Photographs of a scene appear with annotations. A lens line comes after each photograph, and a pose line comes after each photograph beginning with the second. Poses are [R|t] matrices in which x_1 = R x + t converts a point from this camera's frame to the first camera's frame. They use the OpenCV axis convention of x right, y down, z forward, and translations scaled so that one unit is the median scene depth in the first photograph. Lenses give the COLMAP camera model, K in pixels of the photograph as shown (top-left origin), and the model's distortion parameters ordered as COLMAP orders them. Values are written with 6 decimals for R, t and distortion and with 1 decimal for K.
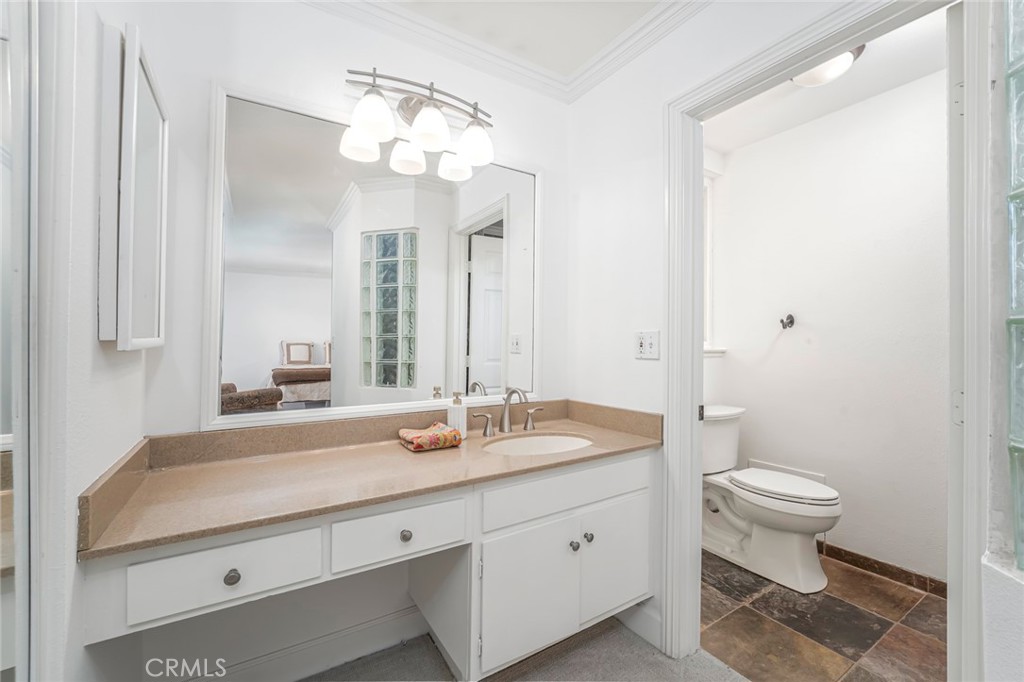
lens RADIAL K [[413.9, 0, 514.7], [0, 413.9, 340.3], [0, 0, 1]] dist [-0.011814, 0.000555]
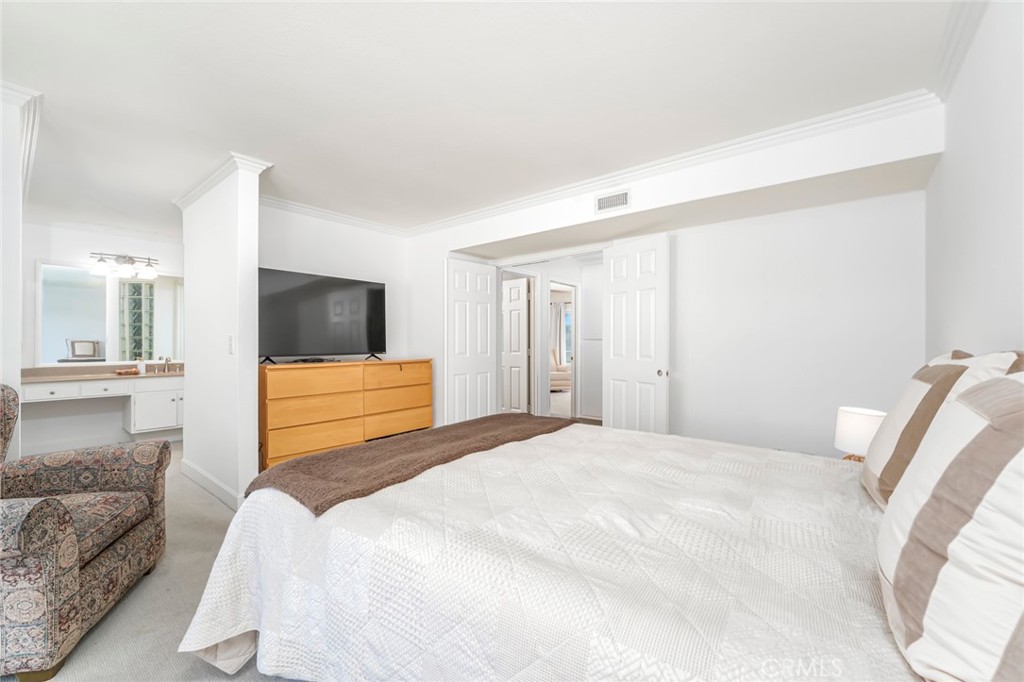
lens RADIAL K [[413.9, 0, 506.3], [0, 413.9, 346.4], [0, 0, 1]] dist [-0.011814, 0.000555]
pose [[0.953216, -0.001092, 0.302289, 0.740829], [-0.004921, 0.999805, 0.019131, -0.013837], [-0.302251, -0.019723, 0.953024, -1.302801]]
